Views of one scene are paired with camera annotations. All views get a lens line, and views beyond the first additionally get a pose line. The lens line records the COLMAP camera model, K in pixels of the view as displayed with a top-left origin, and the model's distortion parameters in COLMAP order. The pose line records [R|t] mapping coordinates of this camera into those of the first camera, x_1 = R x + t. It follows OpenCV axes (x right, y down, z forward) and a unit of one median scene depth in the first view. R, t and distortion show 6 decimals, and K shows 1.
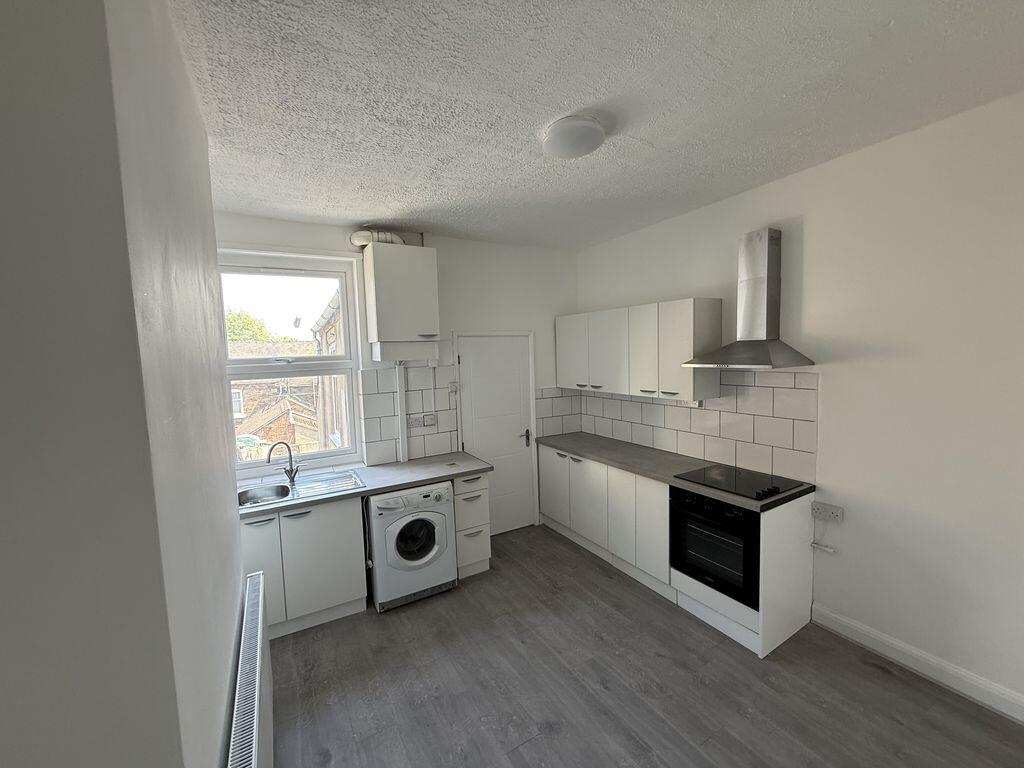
lens RADIAL K [[410.9, 0, 512.1], [0, 410.9, 385.0], [0, 0, 1]] dist [0.000274, -0.000470]
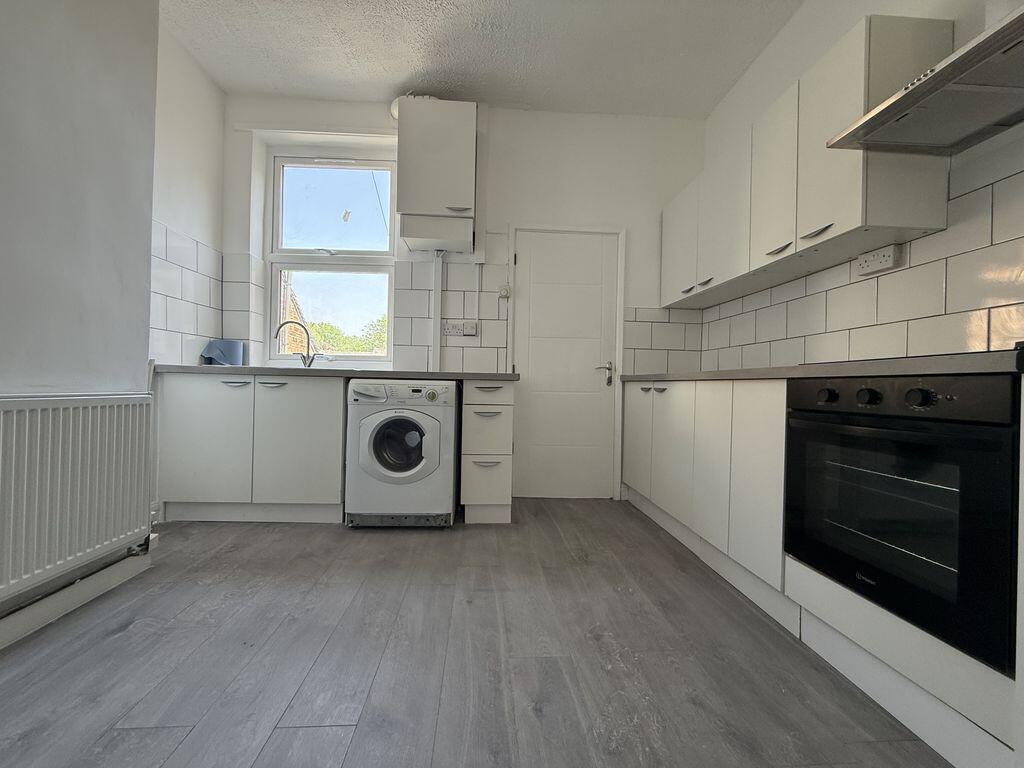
lens RADIAL K [[410.9, 0, 508.2], [0, 410.9, 385.7], [0, 0, 1]] dist [0.000274, -0.000470]
pose [[0.890753, 0.050274, -0.451699, 0.268170], [-0.083874, 0.994976, -0.054659, 0.264724], [0.446682, 0.086573, 0.890495, 0.357027]]
